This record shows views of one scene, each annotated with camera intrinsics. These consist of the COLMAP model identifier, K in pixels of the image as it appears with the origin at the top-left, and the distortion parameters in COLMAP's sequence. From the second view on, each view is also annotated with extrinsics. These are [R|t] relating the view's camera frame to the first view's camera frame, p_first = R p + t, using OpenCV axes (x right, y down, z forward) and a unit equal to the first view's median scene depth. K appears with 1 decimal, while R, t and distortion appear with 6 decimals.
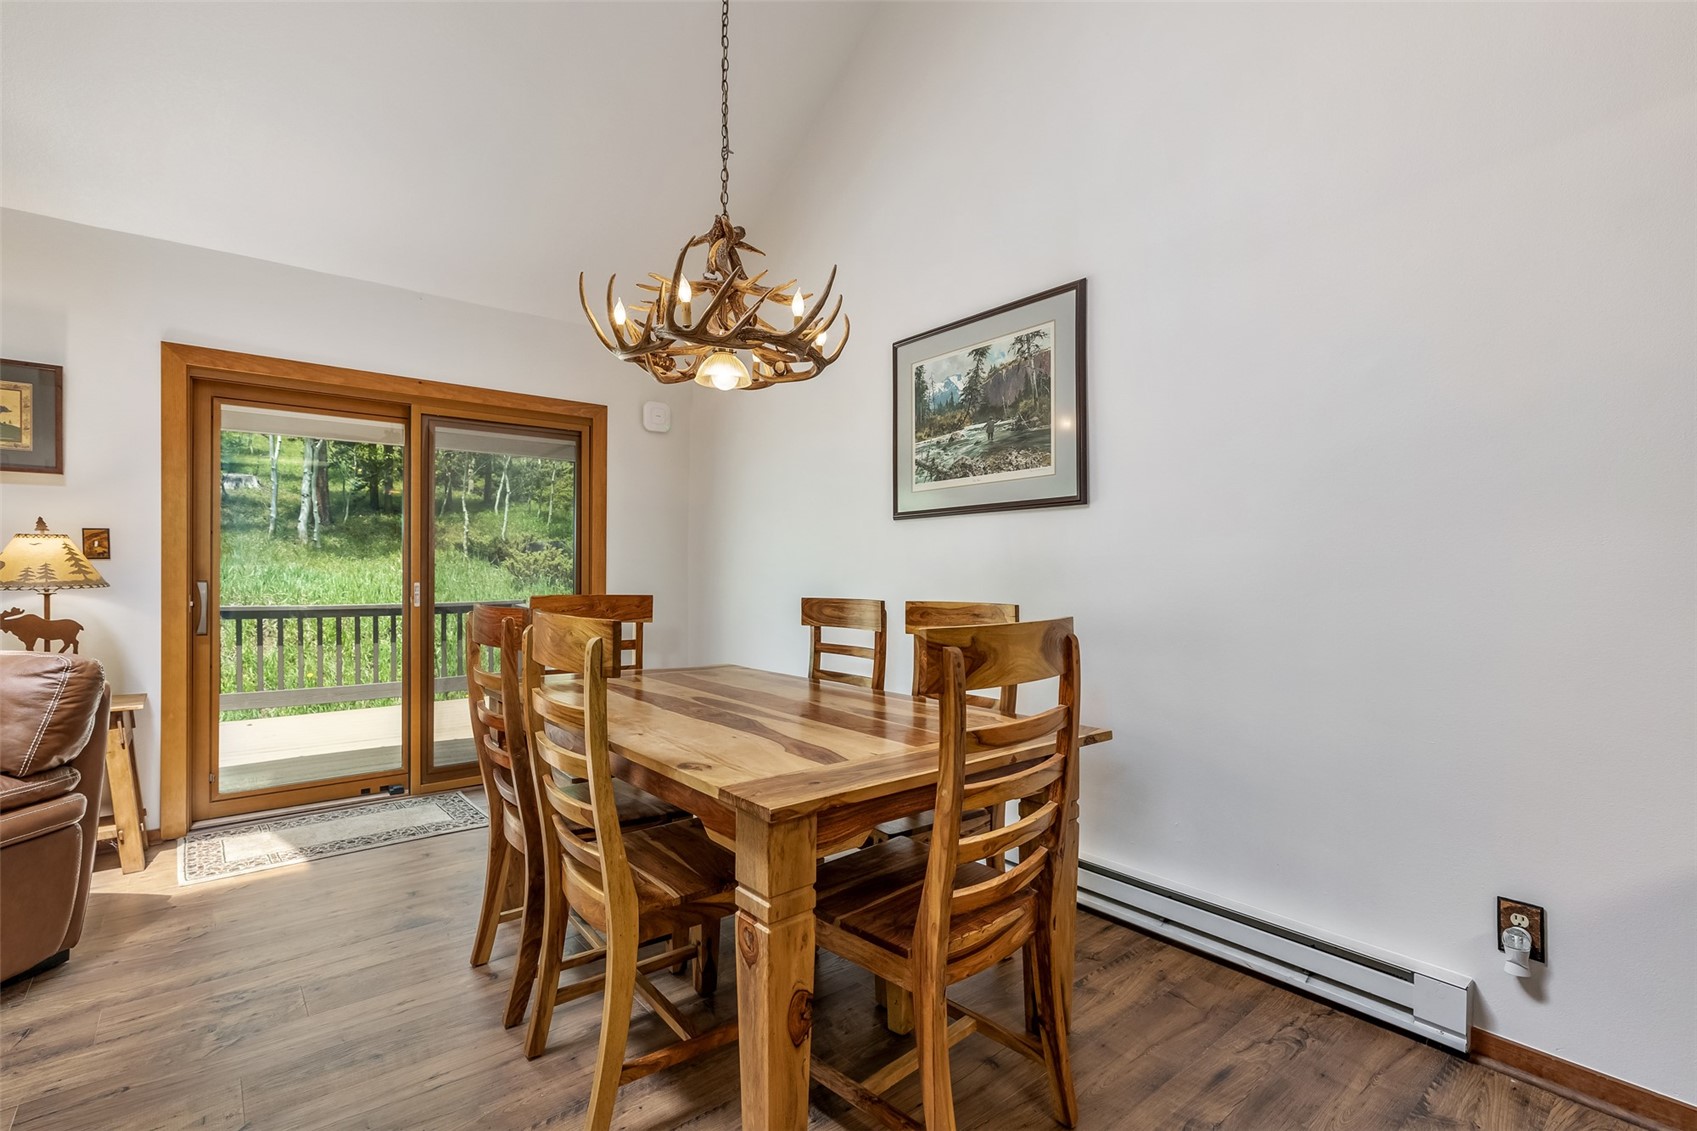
lens RADIAL K [[783.6, 0, 843.4], [0, 783.6, 569.9], [0, 0, 1]] dist [-0.001312, -0.000001]
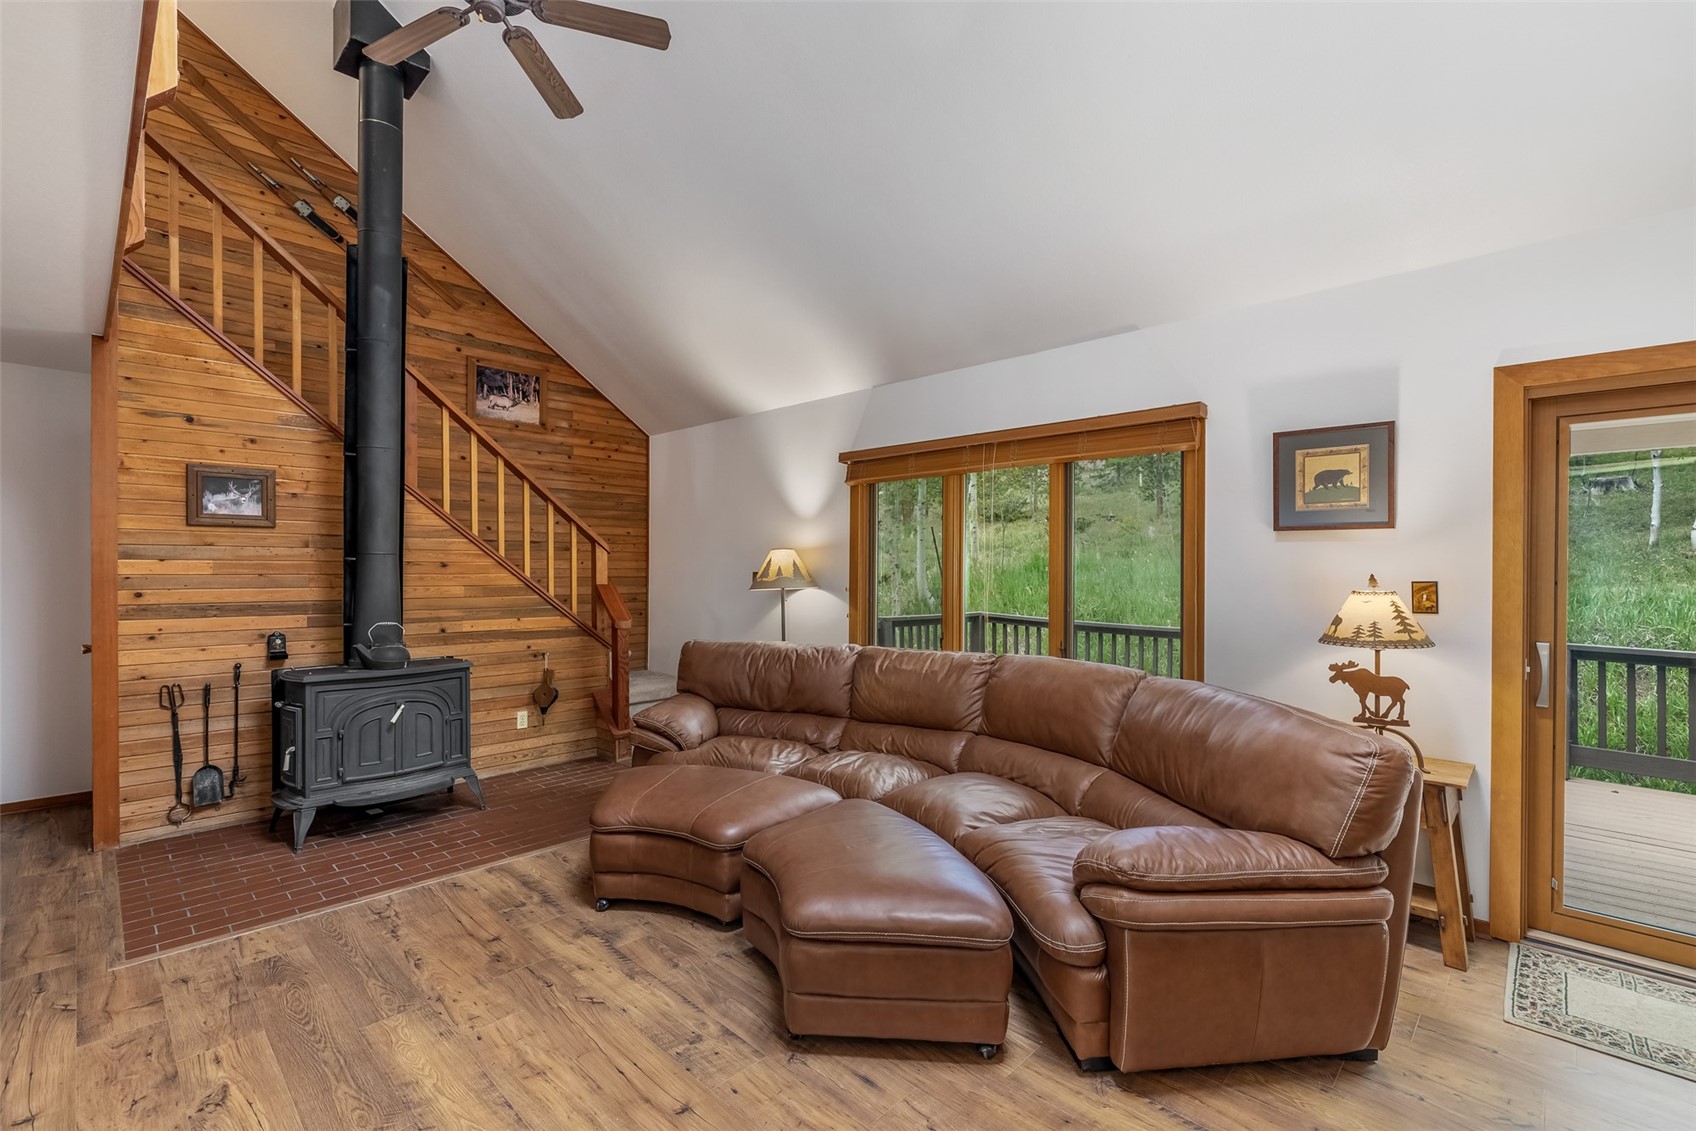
lens RADIAL K [[745.3, 0, 842.3], [0, 745.3, 571.5], [0, 0, 1]] dist [-0.001270, 0.001128]
pose [[0.110781, 0.001953, -0.993843, -0.123727], [-0.004075, 0.999991, 0.001511, -0.063296], [0.993837, 0.003883, 0.110787, 0.186129]]
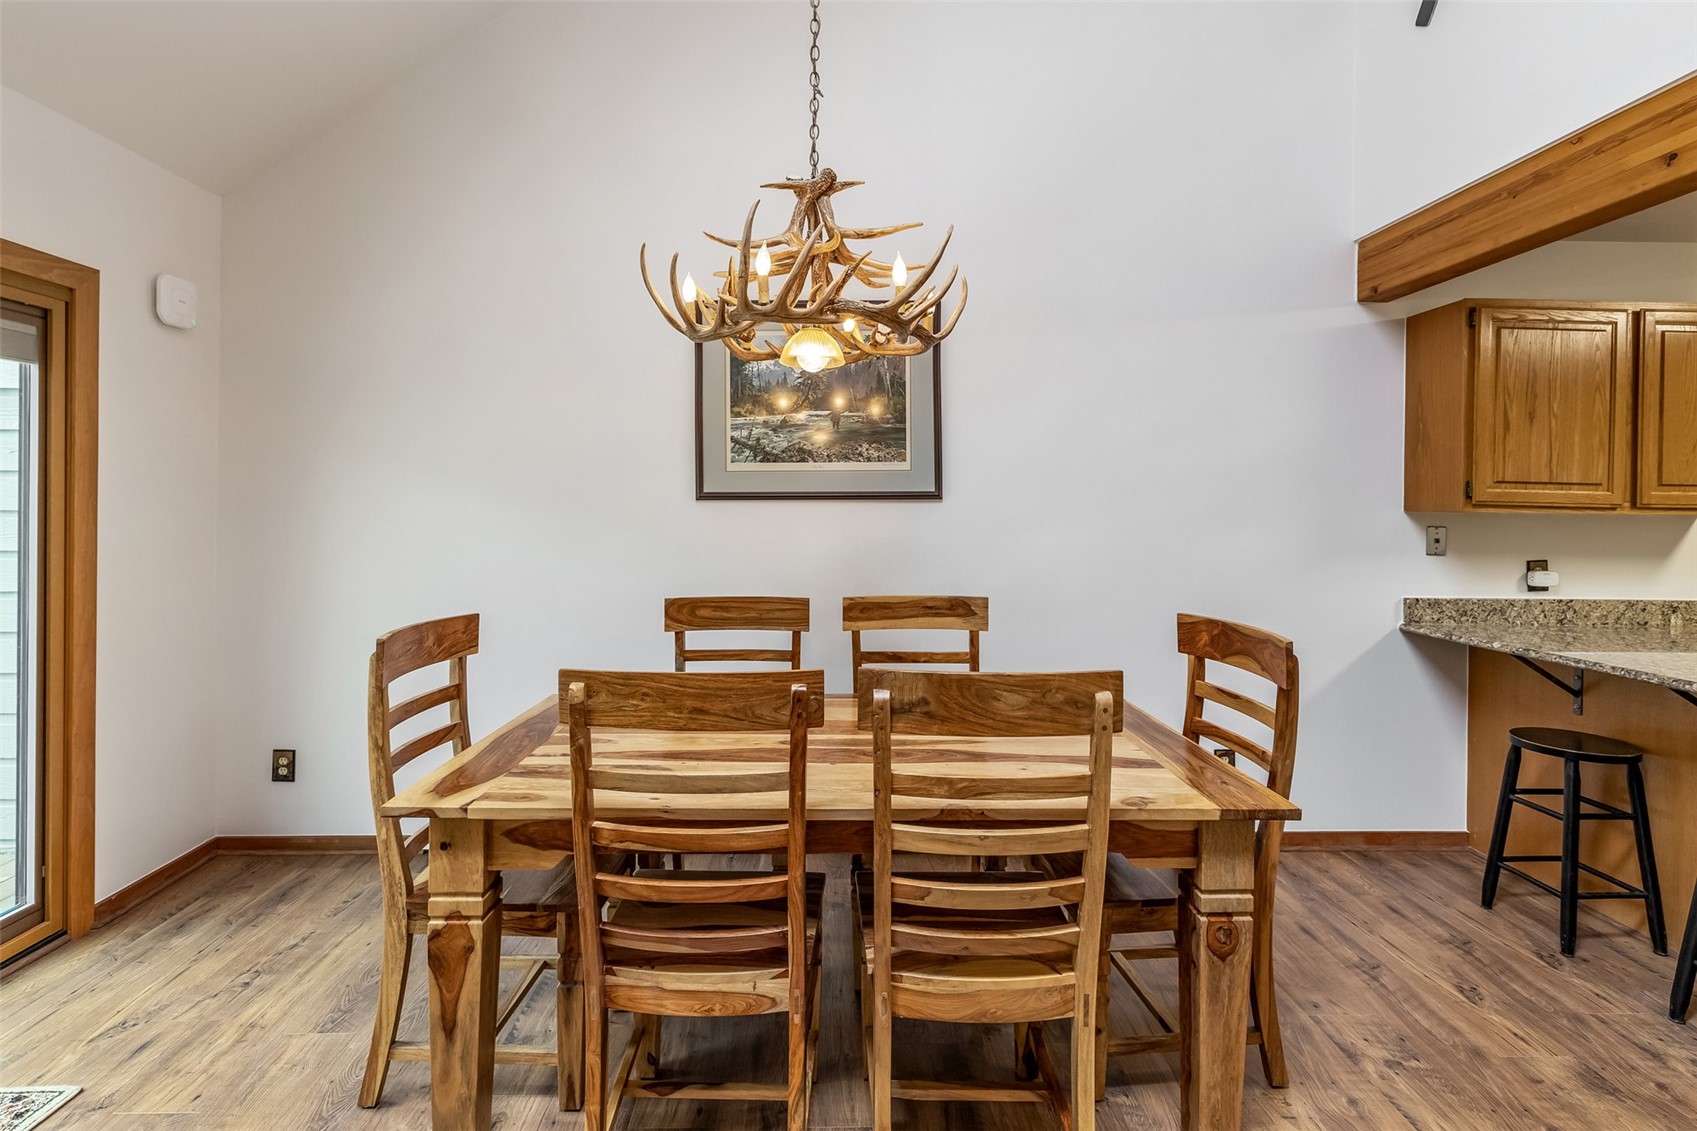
lens RADIAL K [[816.3, 0, 836.6], [0, 816.3, 509.3], [0, 0, 1]] dist [-0.002379, 0.001433]
pose [[0.619754, -0.001084, 0.784795, -0.614163], [-0.004982, 0.999973, 0.005316, -0.063618], [-0.784780, -0.007205, 0.619732, 0.323874]]
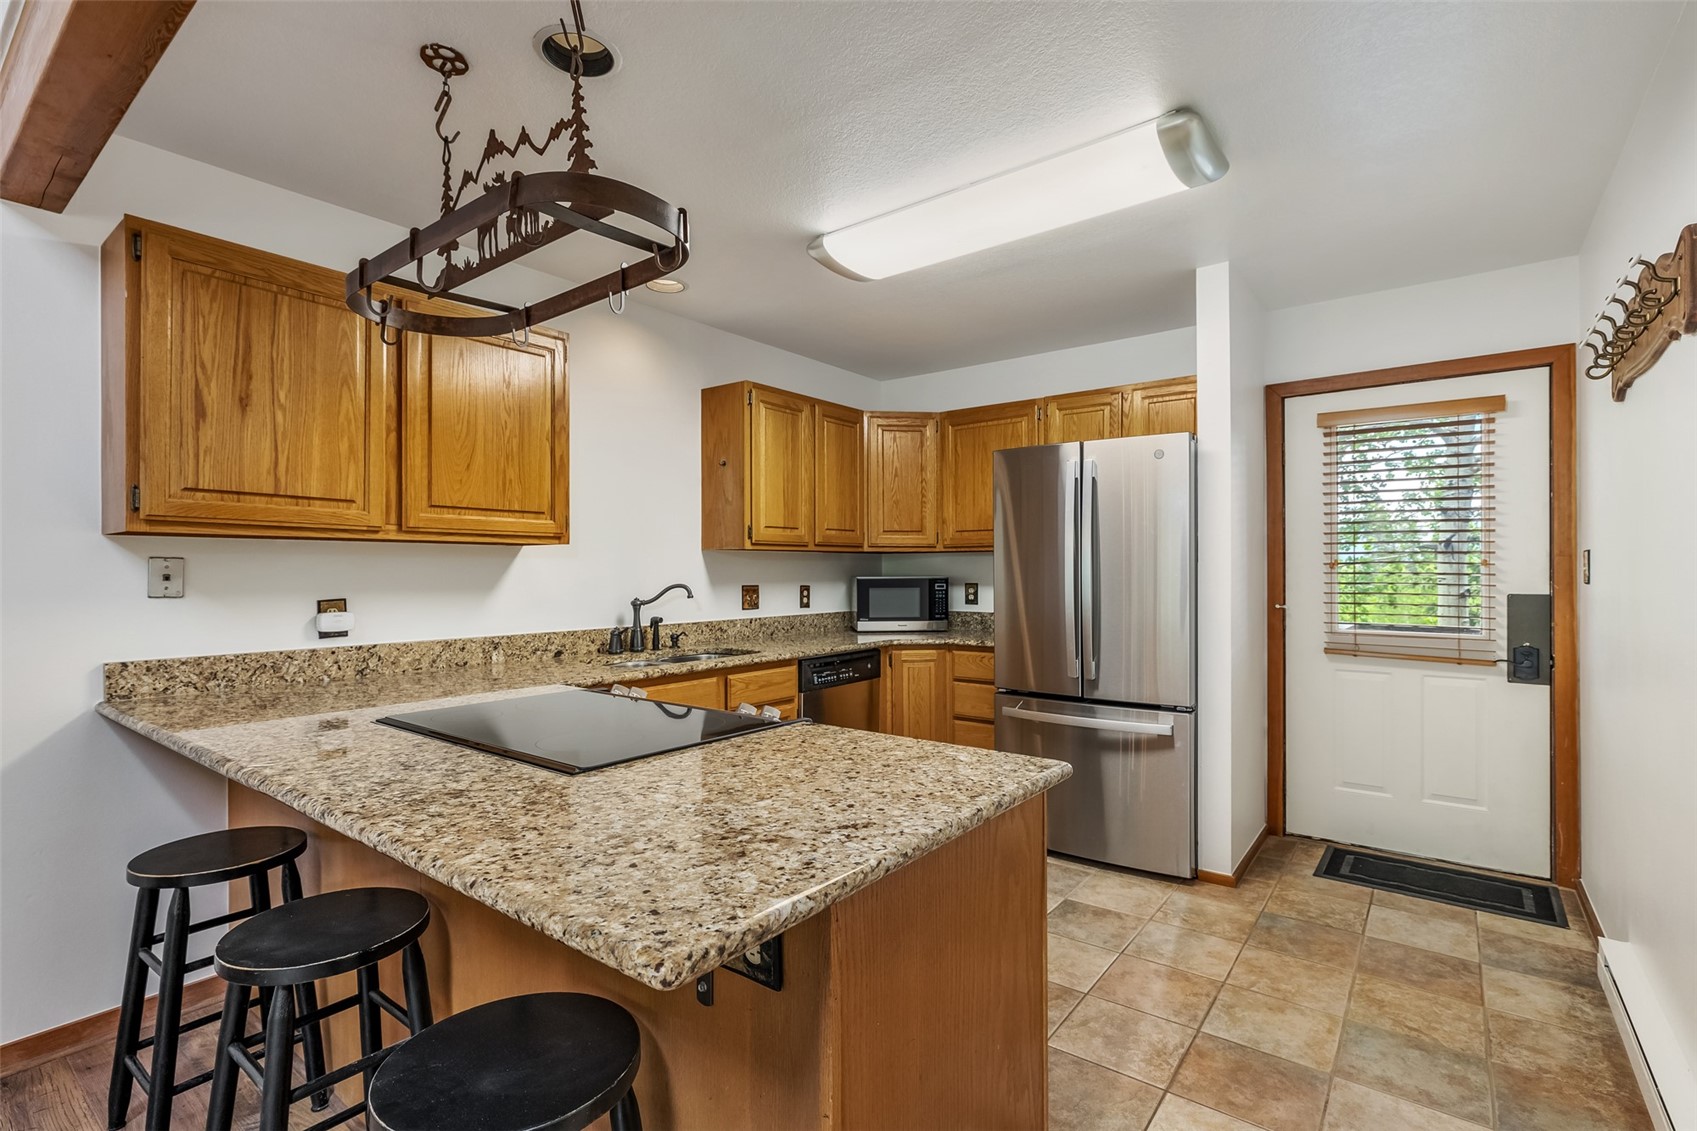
lens RADIAL K [[783.6, 0, 843.4], [0, 783.6, 569.9], [0, 0, 1]] dist [-0.001312, -0.000001]
pose [[-0.219134, -0.004127, 0.975686, -0.145017], [0.004152, 0.999978, 0.005162, -0.029791], [-0.975686, 0.005183, -0.219112, -0.069141]]
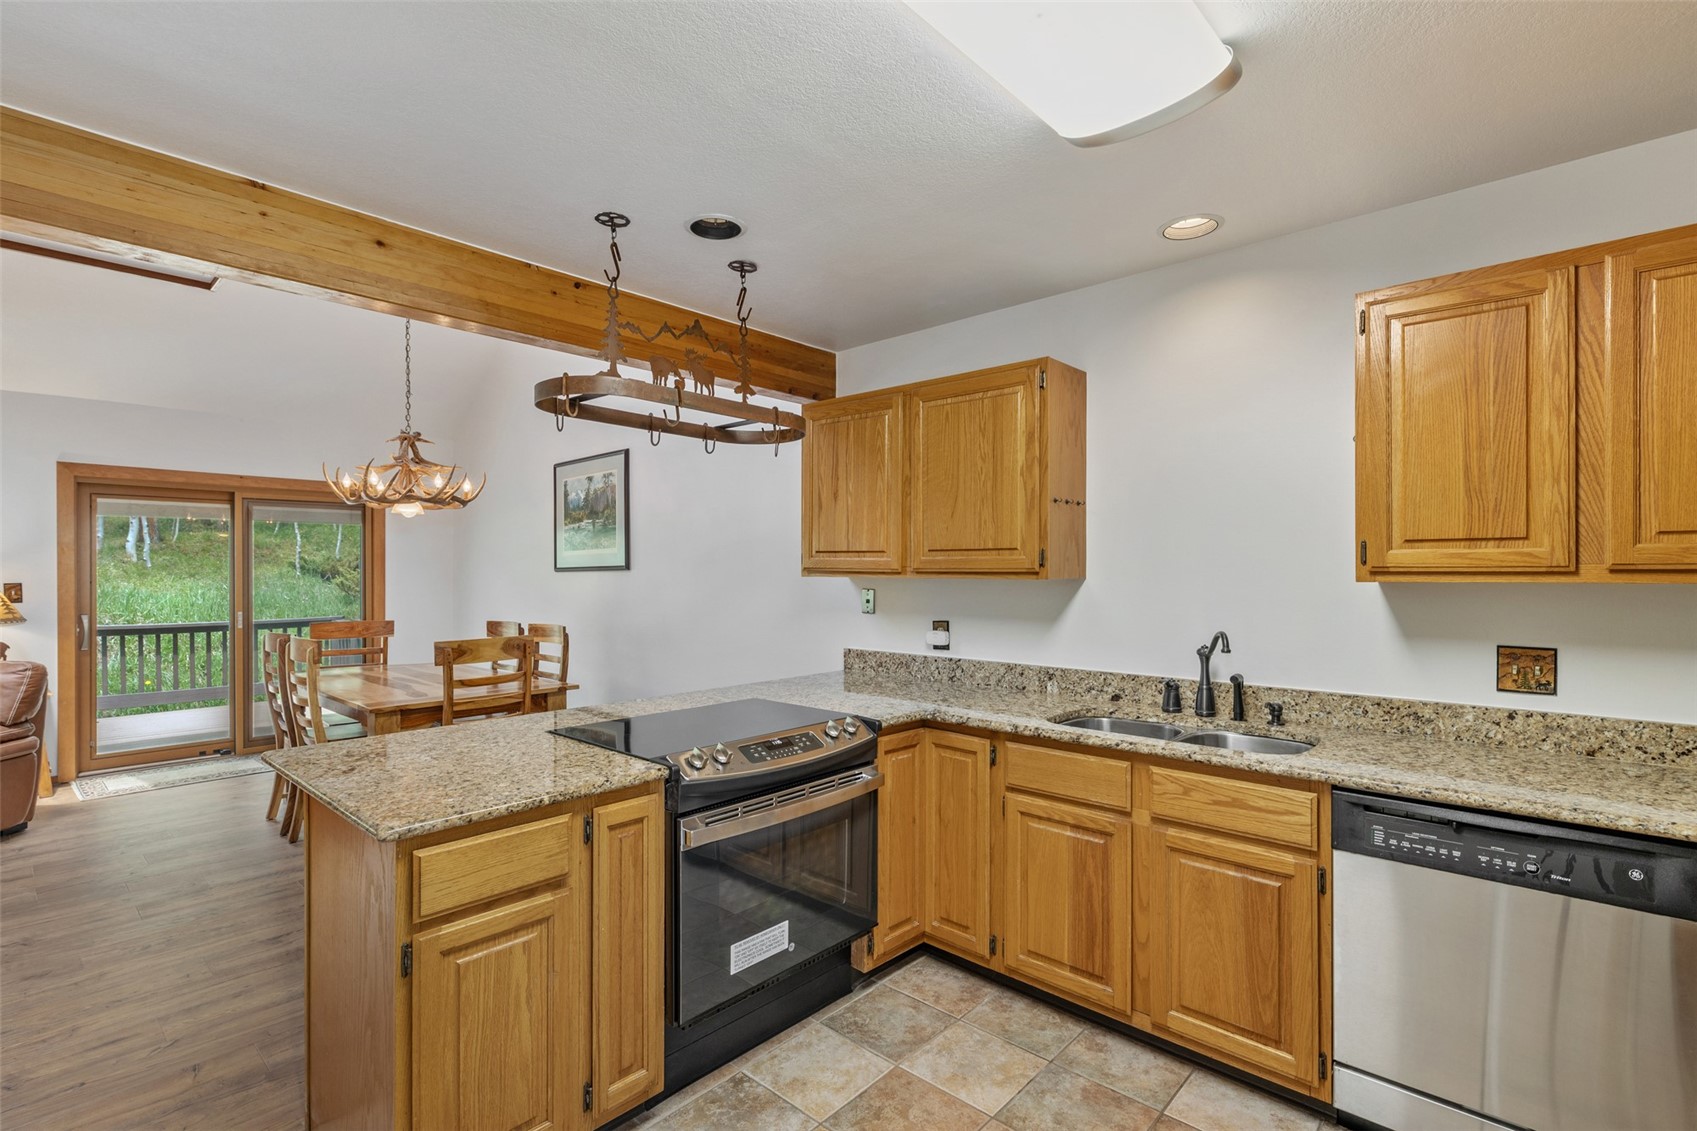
lens RADIAL K [[794.0, 0, 839.9], [0, 794.0, 569.5], [0, 0, 1]] dist [0.000093, -0.000141]
pose [[0.990933, -0.006333, 0.134210, 0.470358], [0.006592, 0.999977, -0.001479, -0.067274], [-0.134198, 0.002350, 0.990952, -0.794715]]
